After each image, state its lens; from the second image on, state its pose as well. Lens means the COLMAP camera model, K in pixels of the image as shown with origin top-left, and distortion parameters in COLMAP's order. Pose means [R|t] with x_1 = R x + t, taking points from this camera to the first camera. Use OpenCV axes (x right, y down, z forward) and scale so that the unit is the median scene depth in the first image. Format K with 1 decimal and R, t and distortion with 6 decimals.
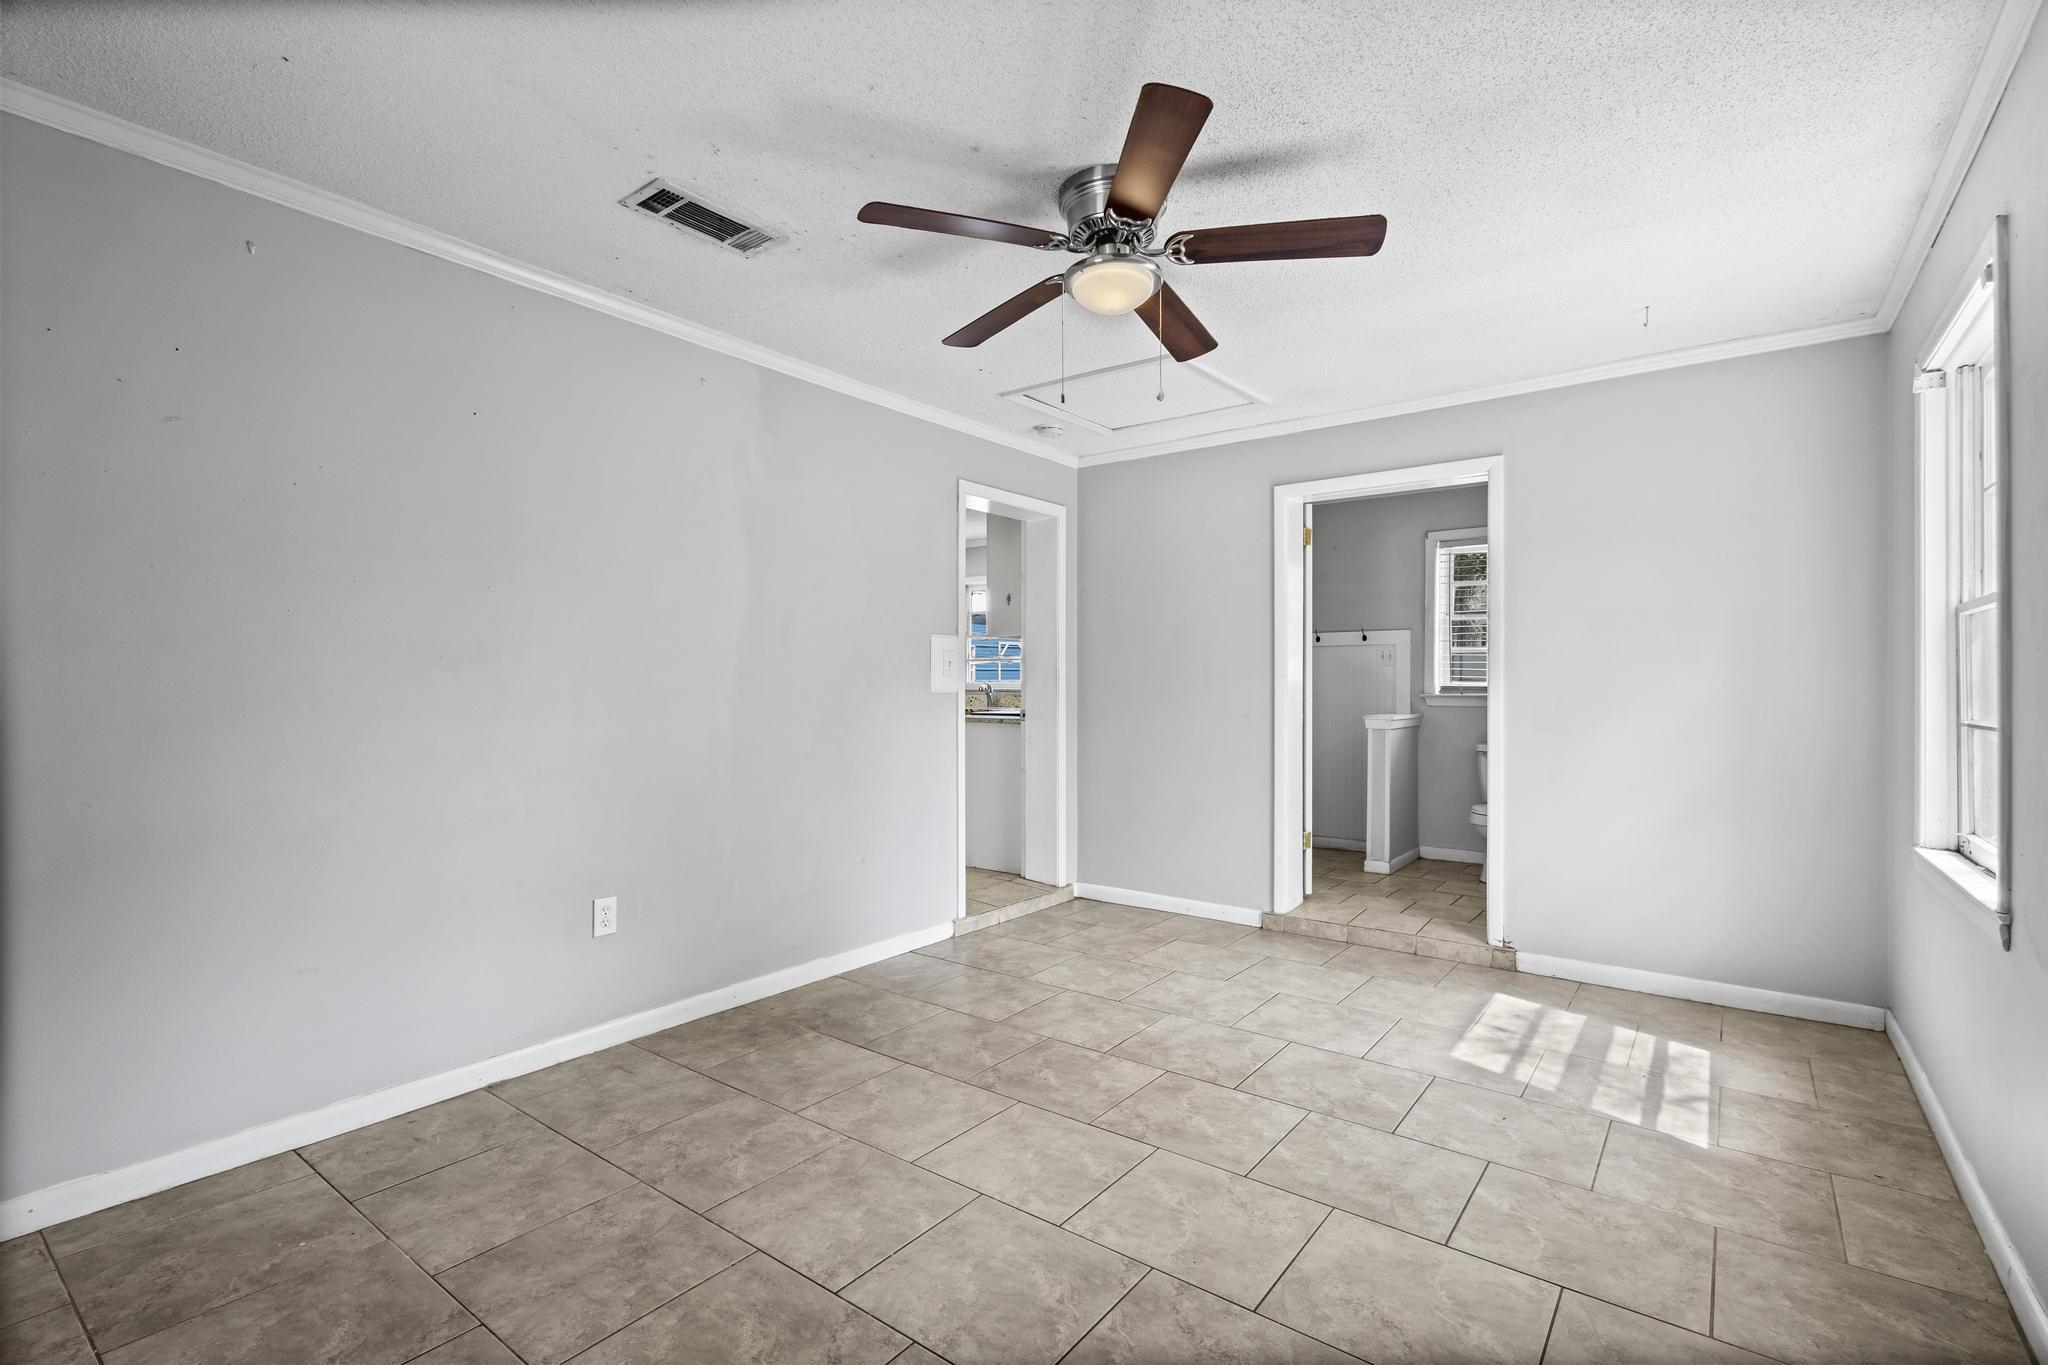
lens RADIAL K [[943.1, 0, 1014.2], [0, 943.1, 681.2], [0, 0, 1]] dist [0.008369, -0.000155]
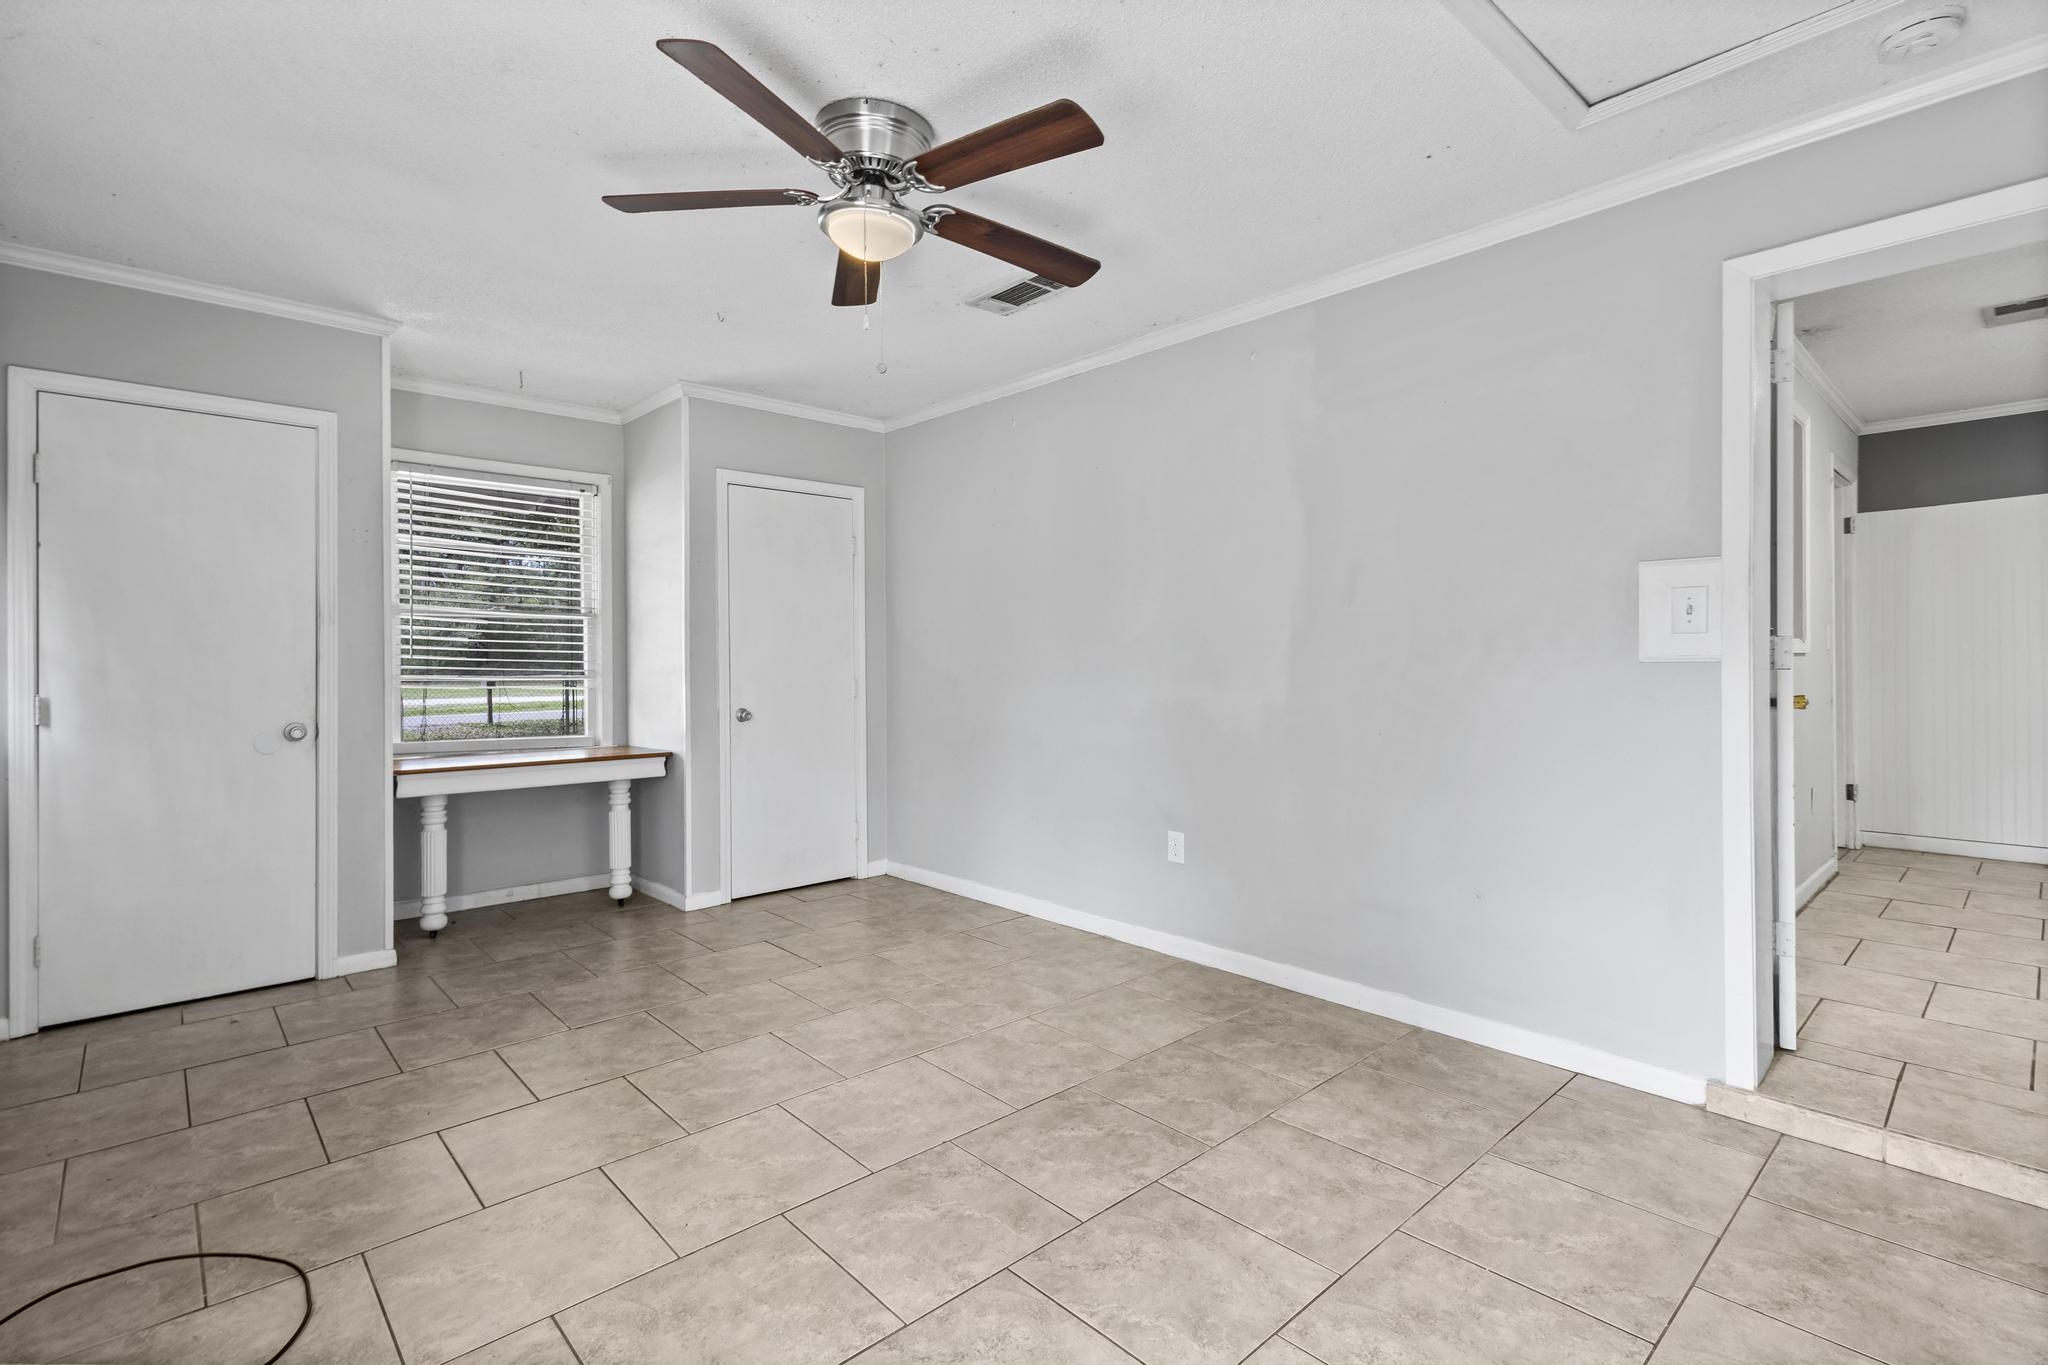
lens RADIAL K [[943.1, 0, 1016.3], [0, 943.1, 676.8], [0, 0, 1]] dist [0.008369, -0.000155]
pose [[-0.177201, 0.015018, -0.984060, 0.822275], [0.010188, 0.999858, 0.013425, 0.013710], [0.984122, -0.007647, -0.177329, 1.066579]]
